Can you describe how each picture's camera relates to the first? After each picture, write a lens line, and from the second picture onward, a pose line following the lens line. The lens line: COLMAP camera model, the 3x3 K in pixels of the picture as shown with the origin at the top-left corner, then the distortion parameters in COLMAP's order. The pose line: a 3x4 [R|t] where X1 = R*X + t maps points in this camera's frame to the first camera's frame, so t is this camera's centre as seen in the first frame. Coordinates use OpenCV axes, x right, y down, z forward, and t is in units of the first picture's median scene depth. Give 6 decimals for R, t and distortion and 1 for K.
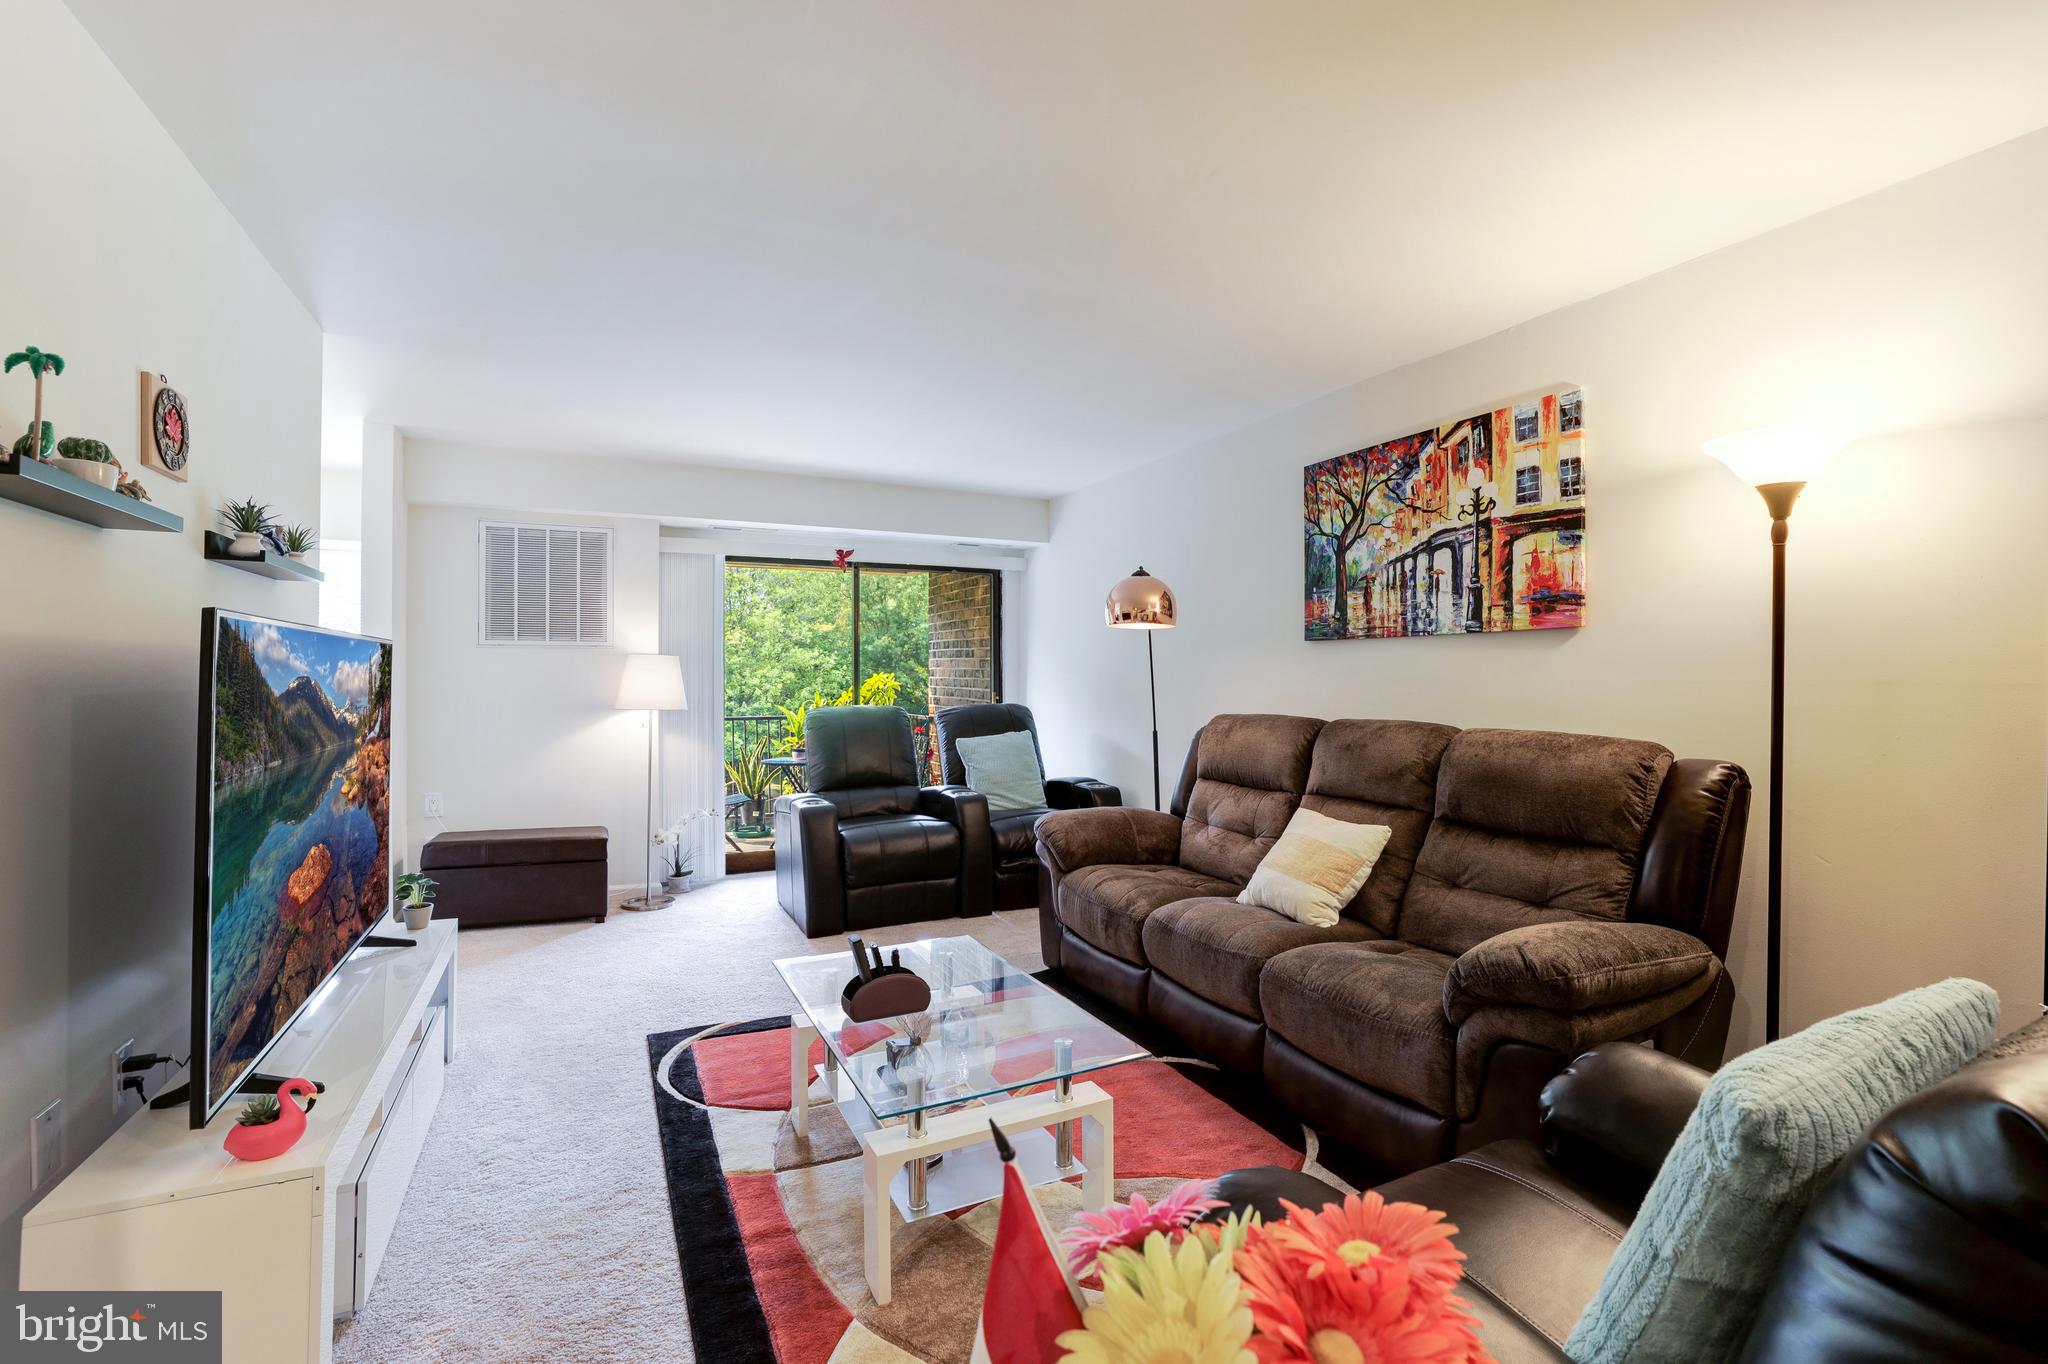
lens RADIAL K [[885.4, 0, 1029.7], [0, 885.4, 675.1], [0, 0, 1]] dist [-0.038950, 0.013031]
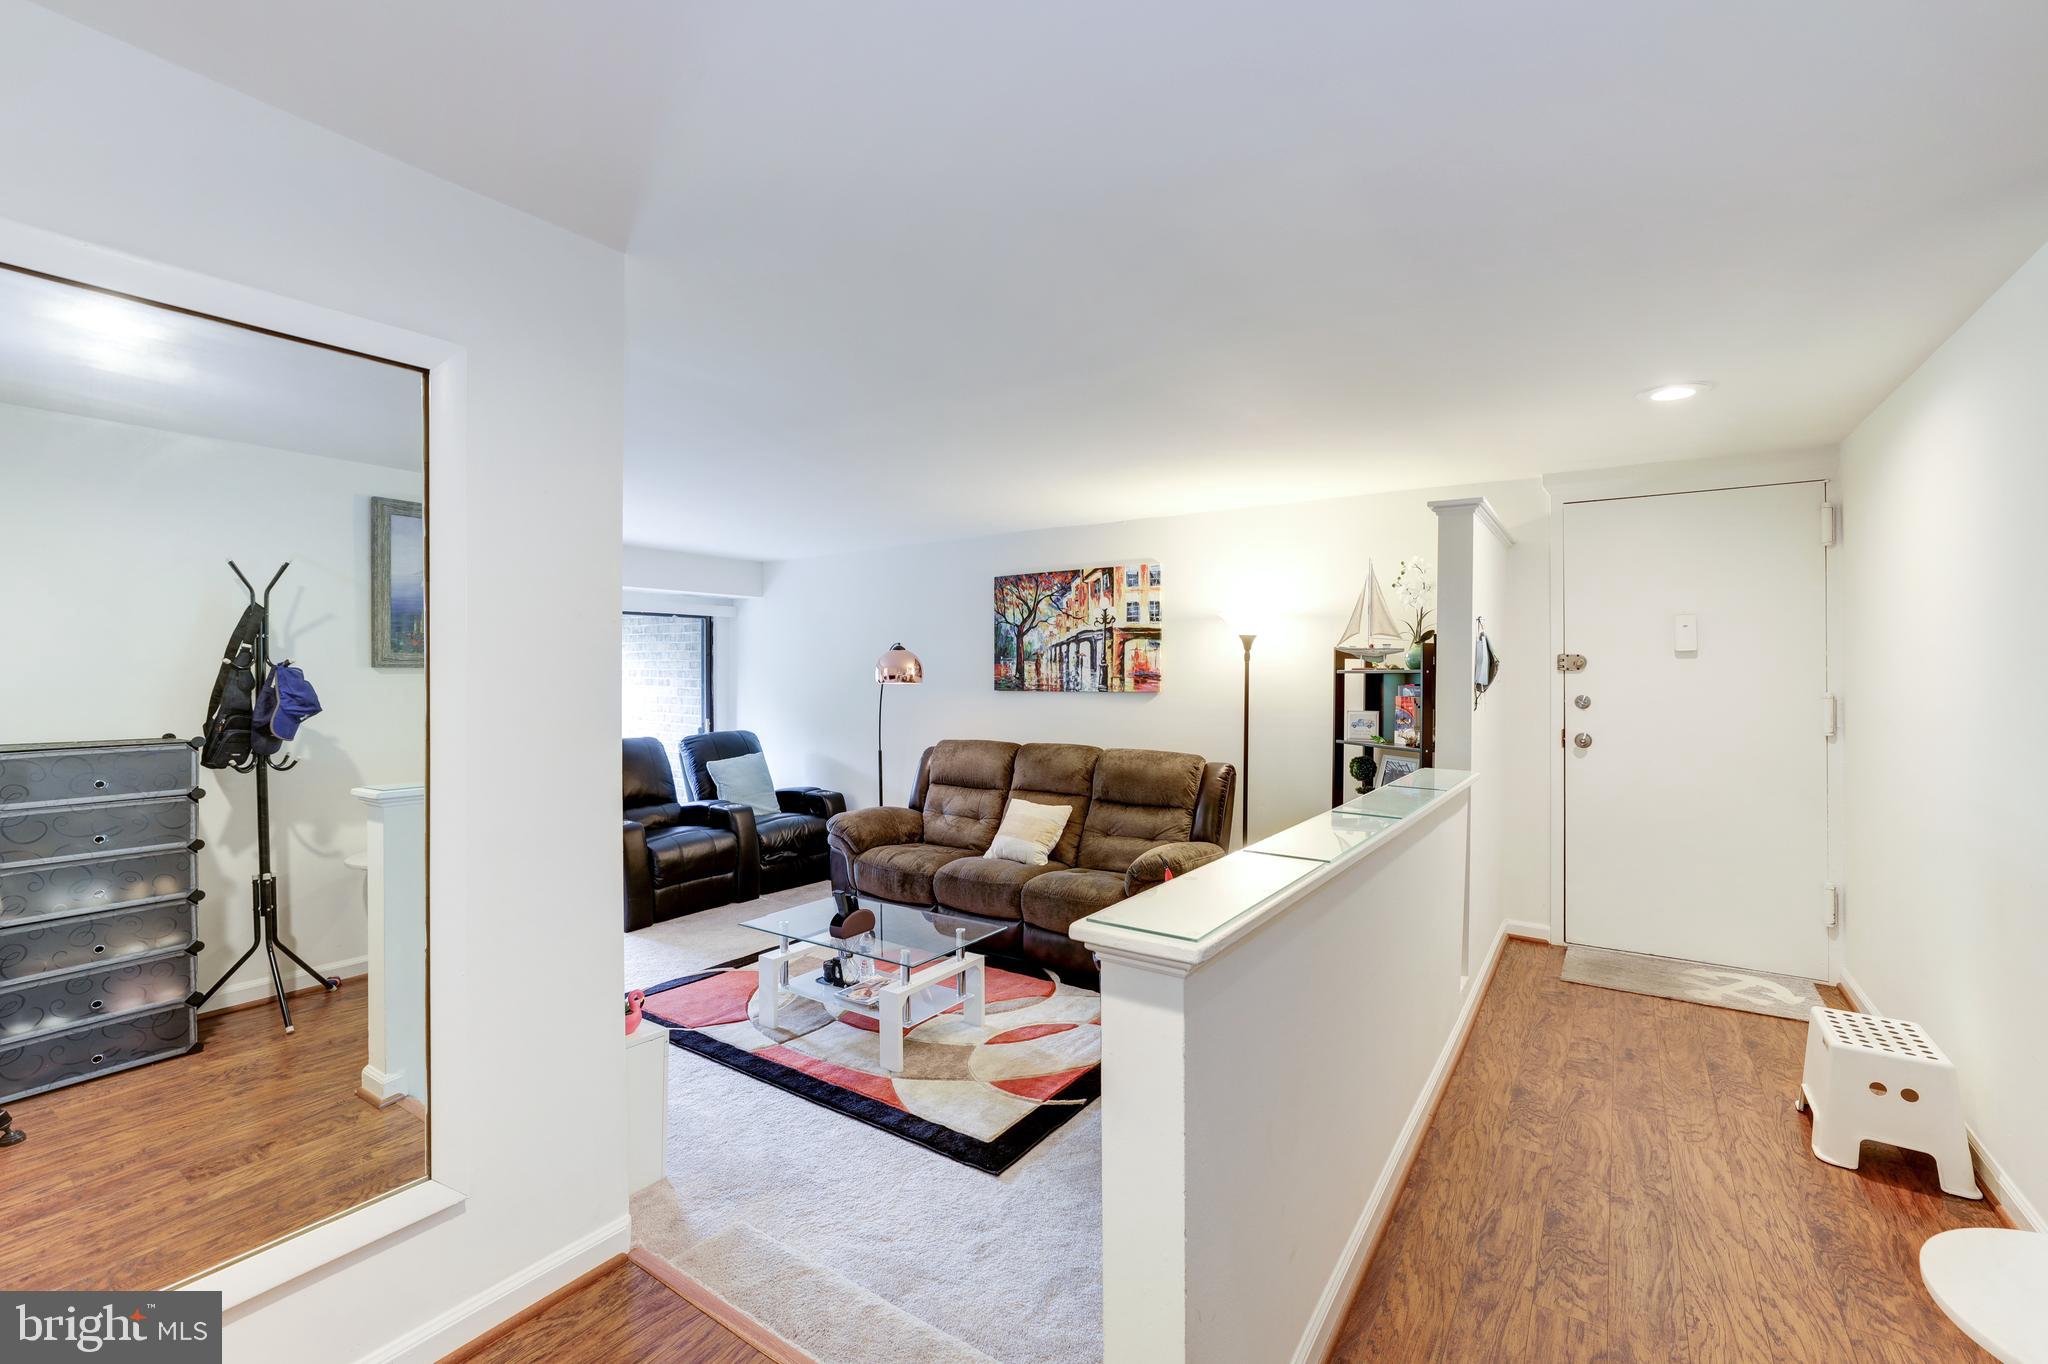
lens RADIAL K [[885.4, 0, 1018.2], [0, 885.4, 681.3], [0, 0, 1]] dist [-0.038950, 0.013031]
pose [[0.877777, -0.008286, 0.478998, -0.508619], [0.002156, 0.999909, 0.013345, -0.098015], [-0.479065, -0.010681, 0.877715, -0.486168]]
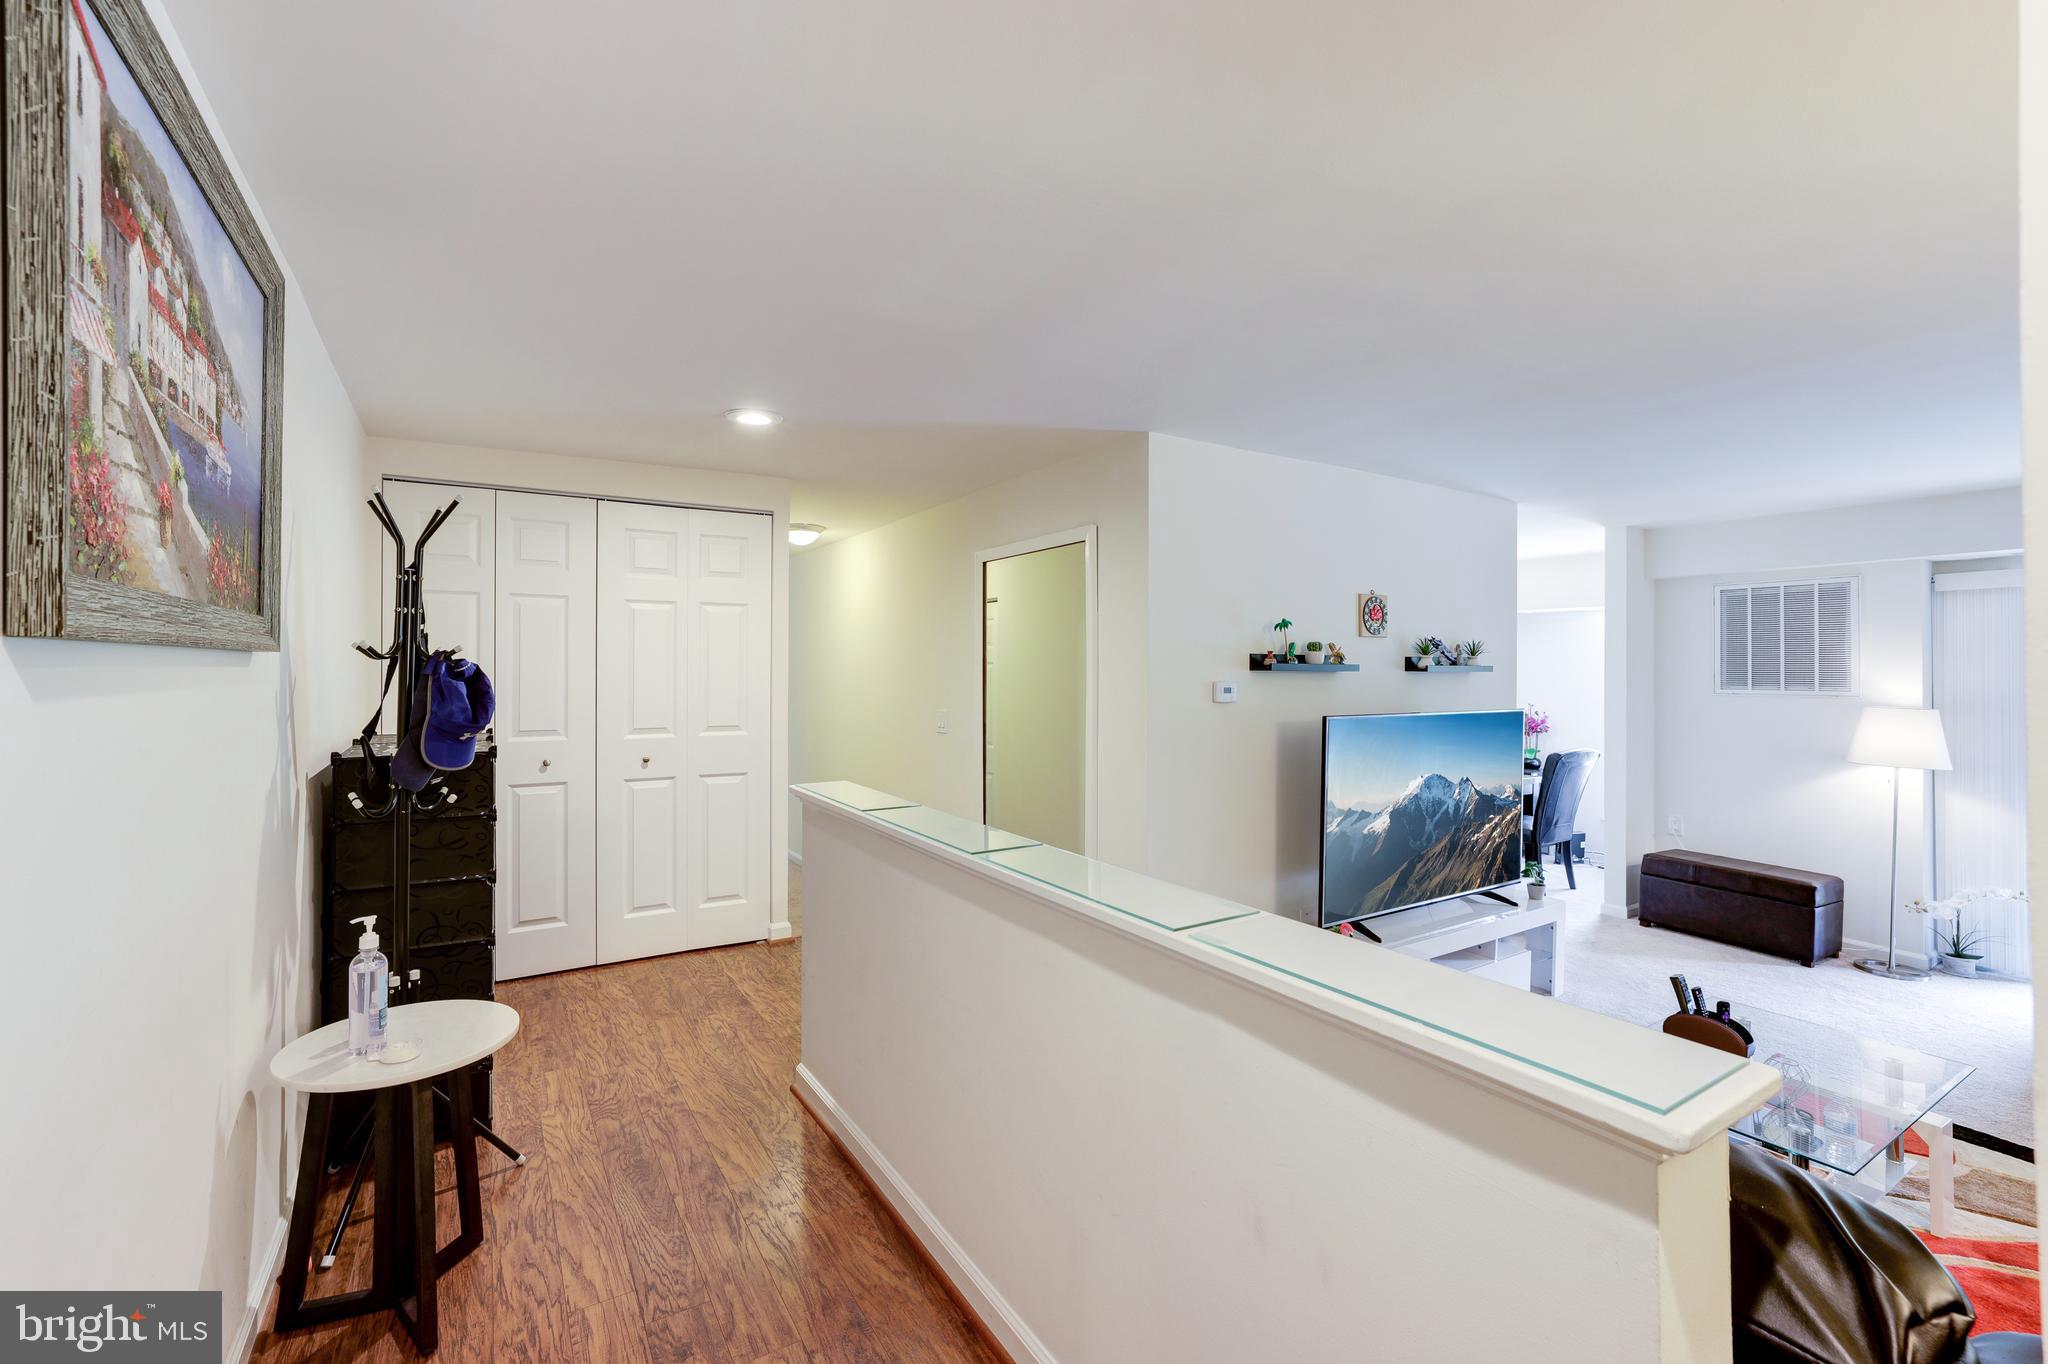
lens RADIAL K [[885.4, 0, 990.5], [0, 885.4, 668.3], [0, 0, 1]] dist [-0.038950, 0.013031]
pose [[0.063485, -0.004485, -0.997973, 0.682924], [-0.002512, 0.999986, -0.004654, -0.091937], [0.997980, 0.002802, 0.063473, -0.041802]]
